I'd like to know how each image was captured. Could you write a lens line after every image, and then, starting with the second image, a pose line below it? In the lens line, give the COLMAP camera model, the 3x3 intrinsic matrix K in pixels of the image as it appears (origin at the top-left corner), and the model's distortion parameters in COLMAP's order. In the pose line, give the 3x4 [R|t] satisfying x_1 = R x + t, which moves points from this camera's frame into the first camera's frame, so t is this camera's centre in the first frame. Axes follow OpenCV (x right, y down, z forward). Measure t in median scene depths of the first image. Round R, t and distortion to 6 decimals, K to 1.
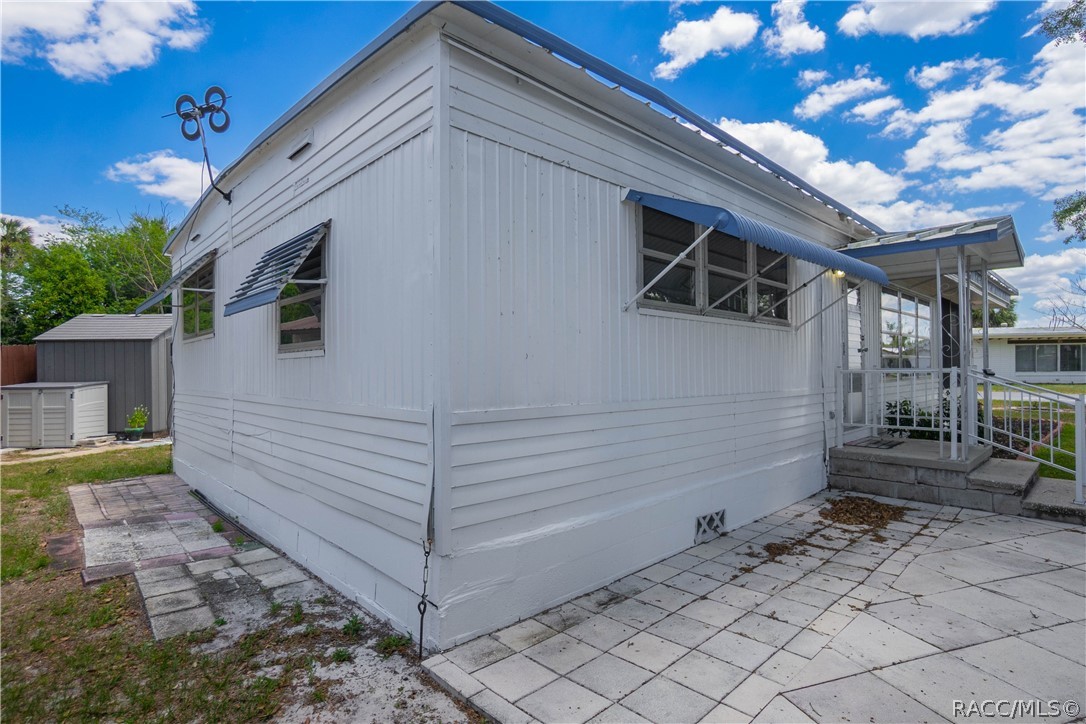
lens RADIAL K [[551.5, 0, 550.3], [0, 551.5, 368.3], [0, 0, 1]] dist [-0.021310, 0.016673]
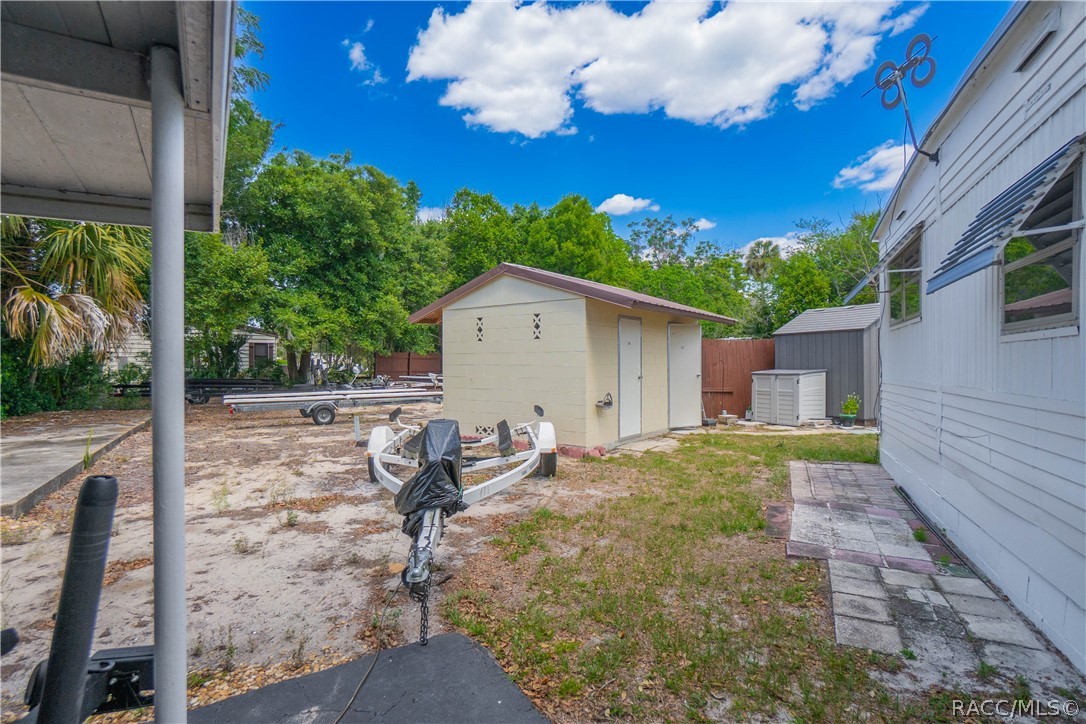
lens RADIAL K [[551.5, 0, 536.8], [0, 551.5, 370.8], [0, 0, 1]] dist [-0.021310, 0.016673]
pose [[0.379533, 0.013902, -0.925074, -0.030411], [0.007291, 0.999811, 0.018016, 0.004169], [0.925149, -0.013583, 0.379360, 0.106001]]
